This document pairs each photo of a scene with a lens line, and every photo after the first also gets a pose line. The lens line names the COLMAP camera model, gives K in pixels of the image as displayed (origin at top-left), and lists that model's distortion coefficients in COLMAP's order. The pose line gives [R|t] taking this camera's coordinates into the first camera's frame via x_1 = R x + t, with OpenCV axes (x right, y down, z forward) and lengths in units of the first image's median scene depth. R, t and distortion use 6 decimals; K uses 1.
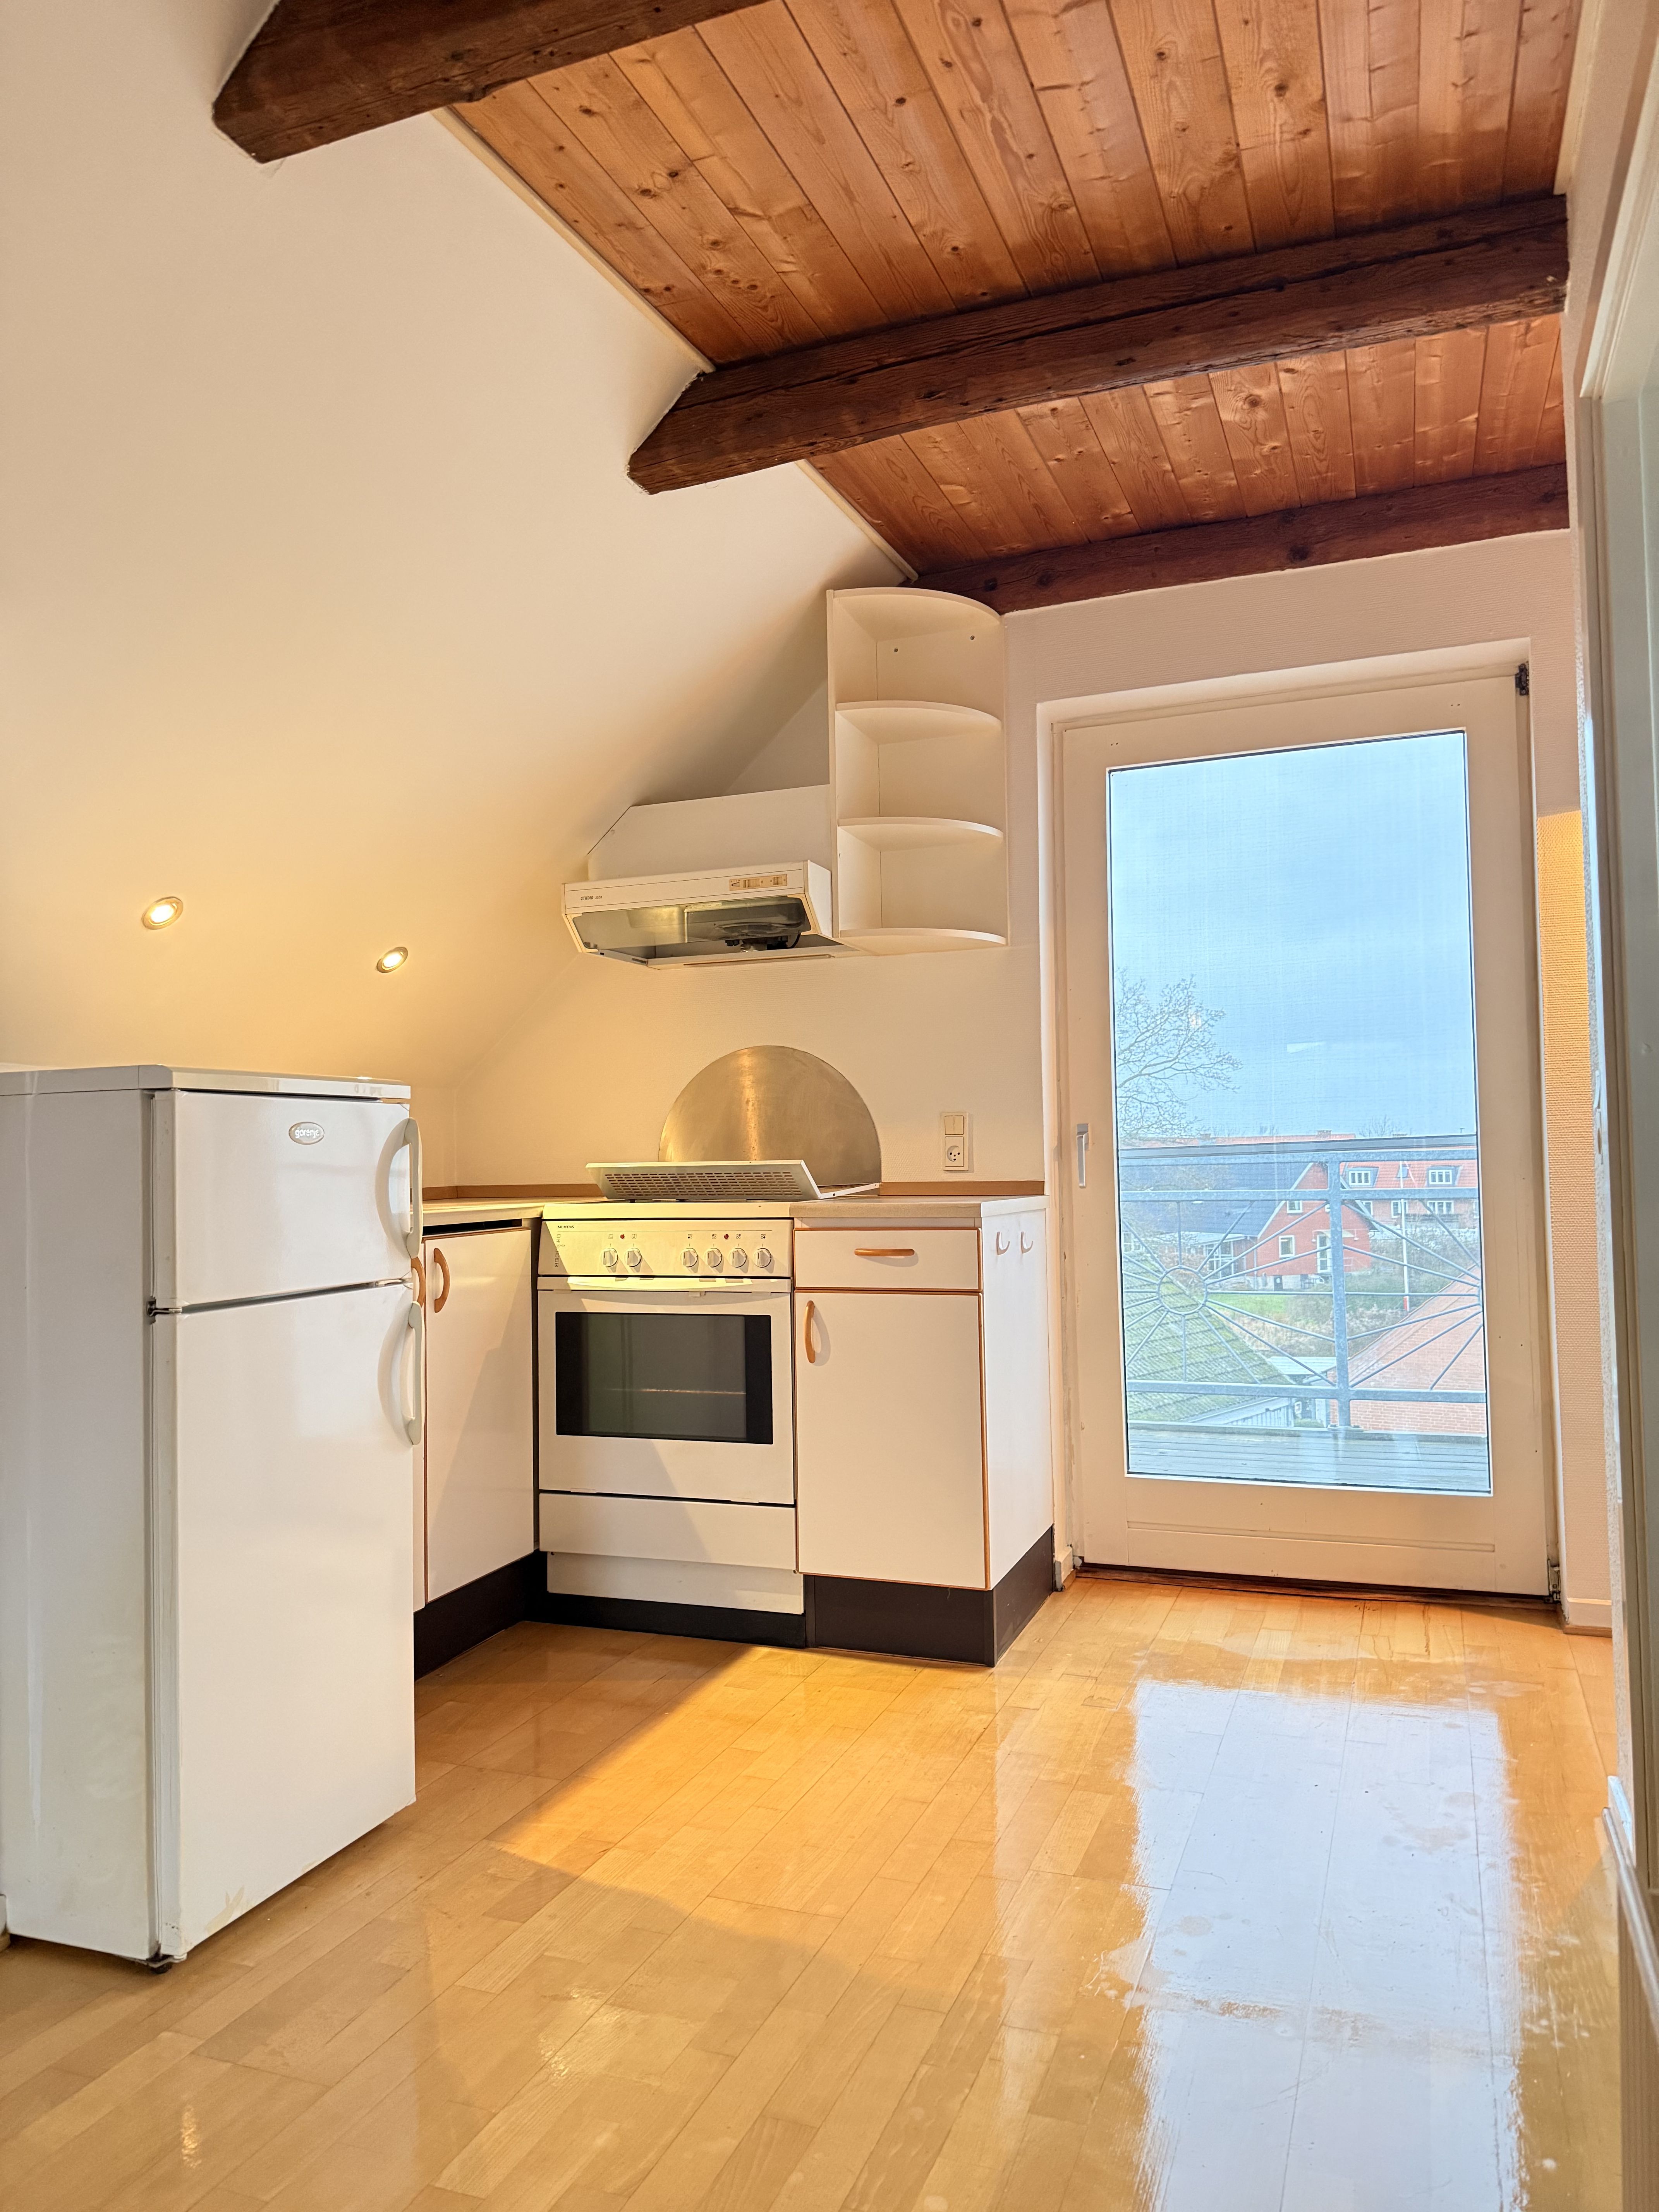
lens RADIAL K [[1550.2, 0, 809.0], [0, 1550.2, 1108.0], [0, 0, 1]] dist [0.147002, -0.182576]
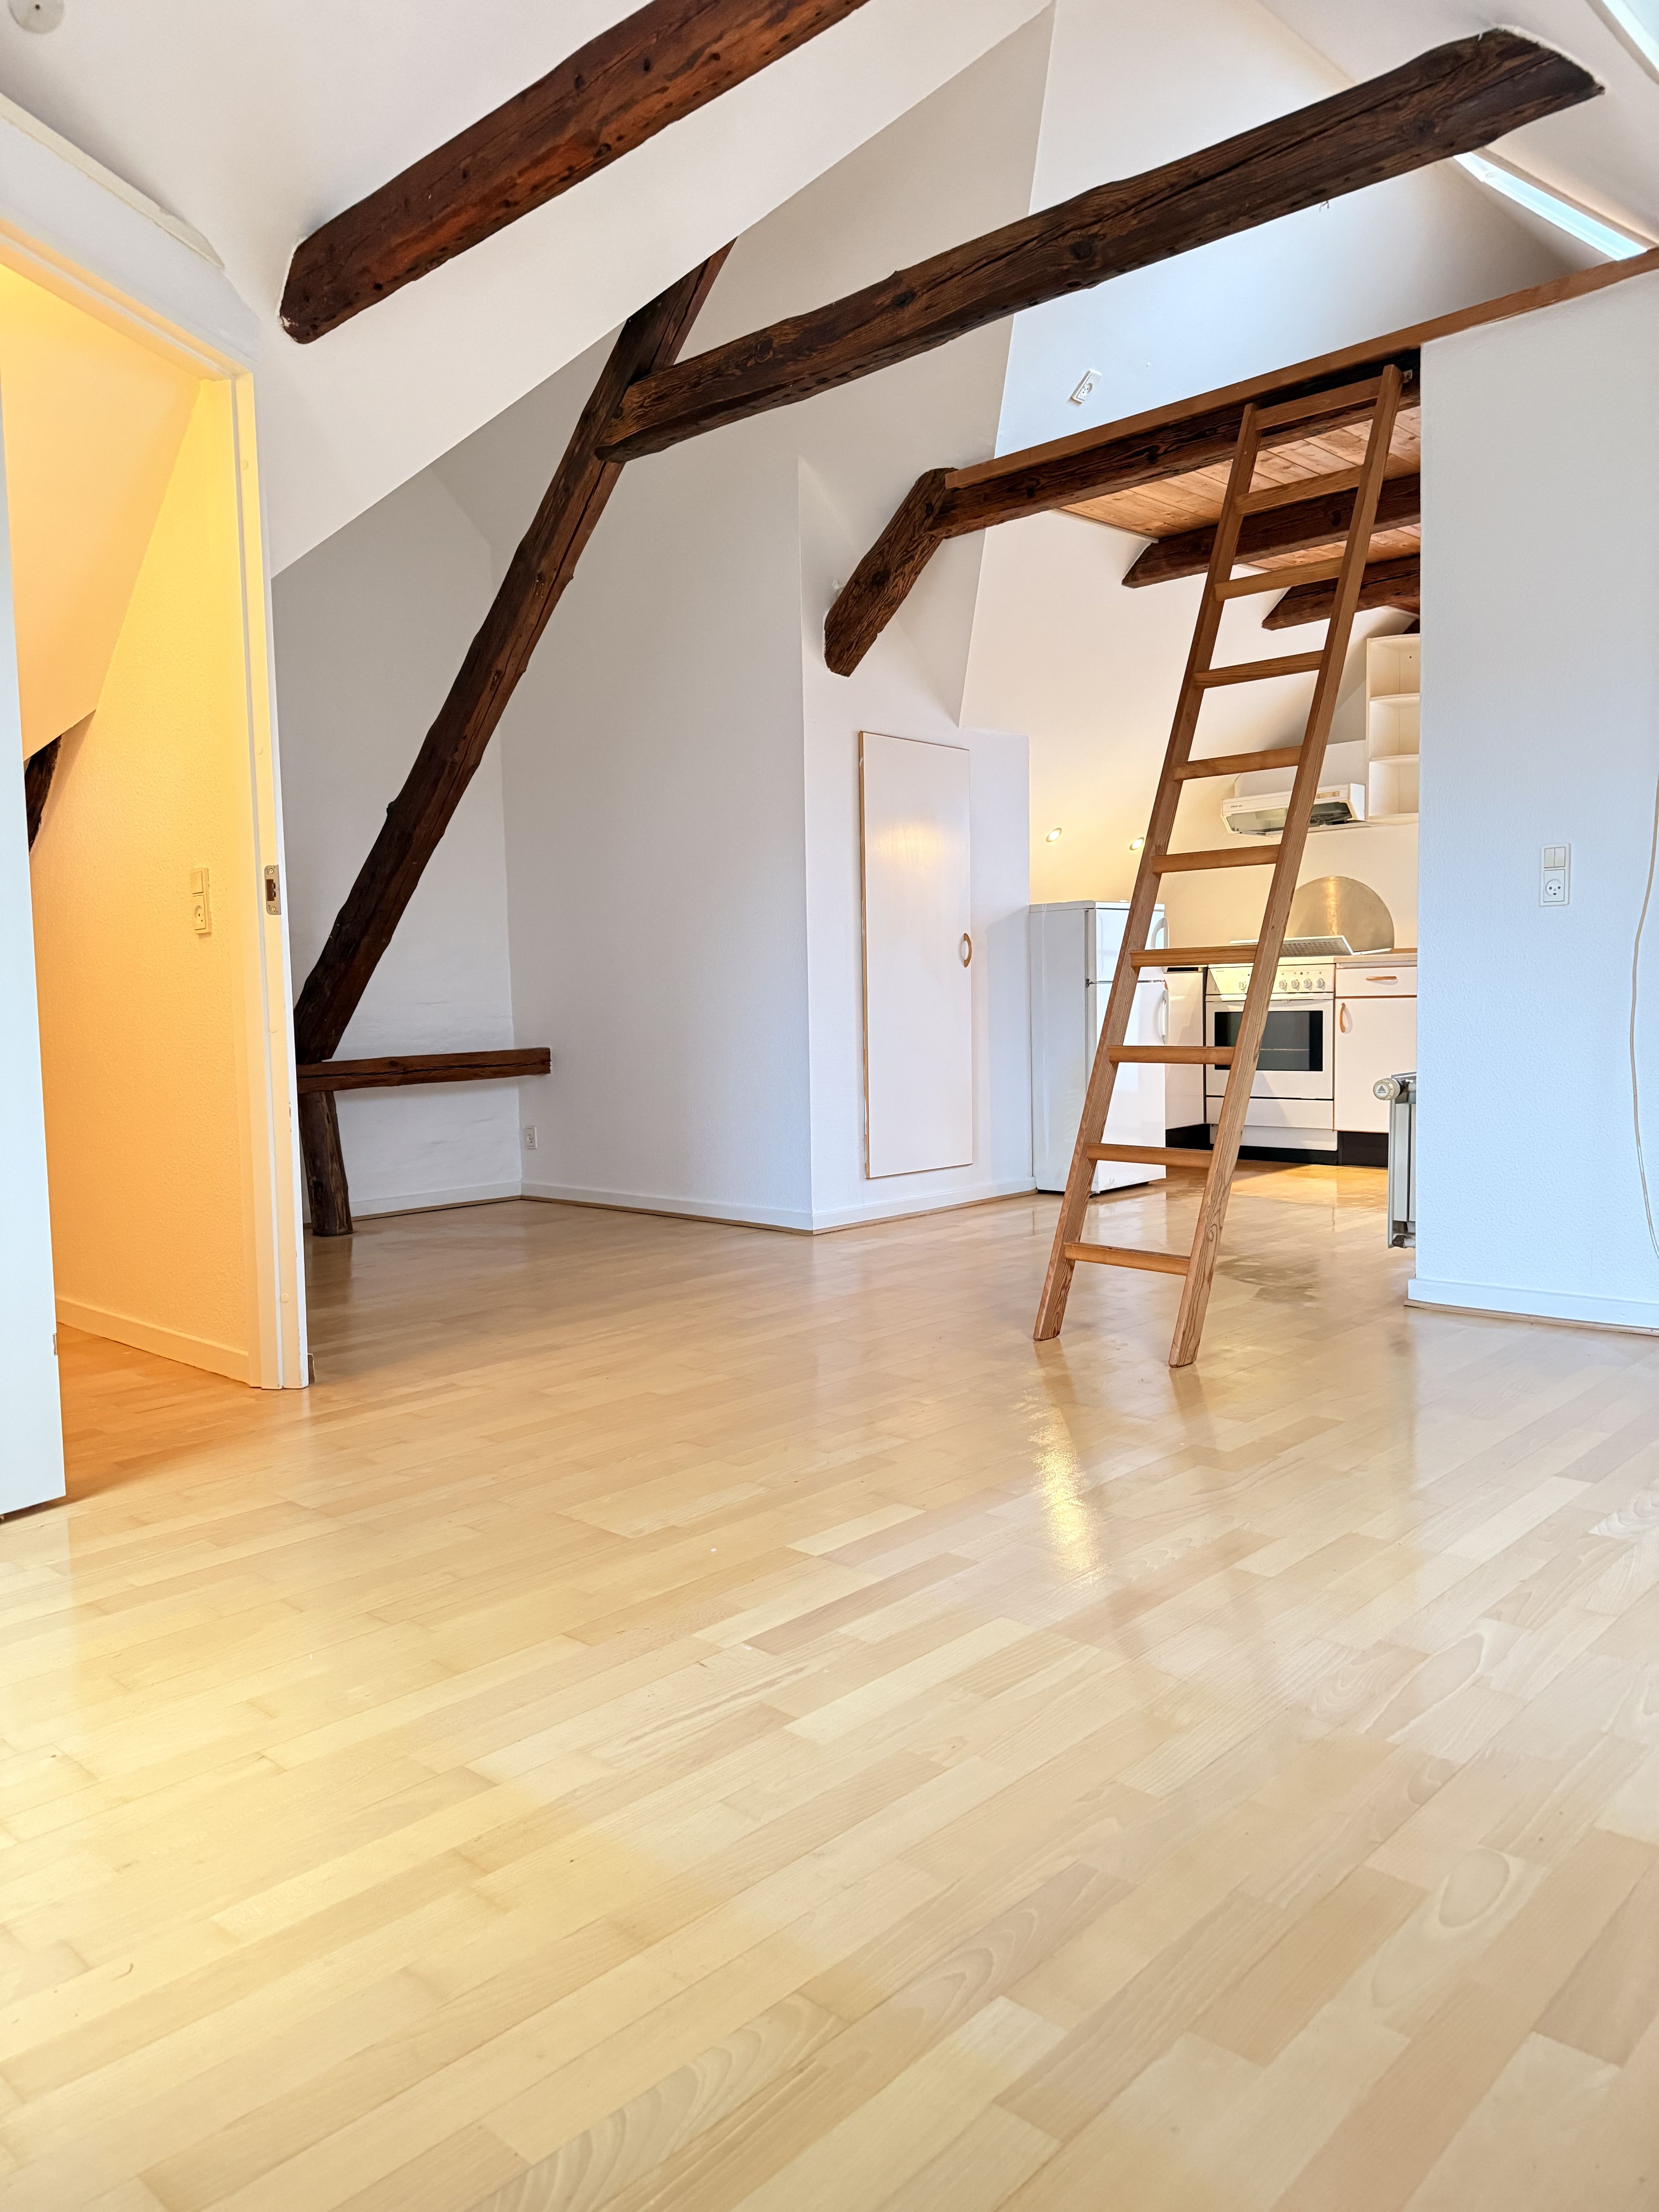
lens RADIAL K [[1550.2, 0, 809.0], [0, 1550.2, 1108.0], [0, 0, 1]] dist [0.147002, -0.182576]
pose [[0.925322, 0.025852, -0.378300, 0.138370], [0.019428, 0.993131, 0.115387, 0.006823], [0.378684, -0.114119, 0.918463, -1.211085]]
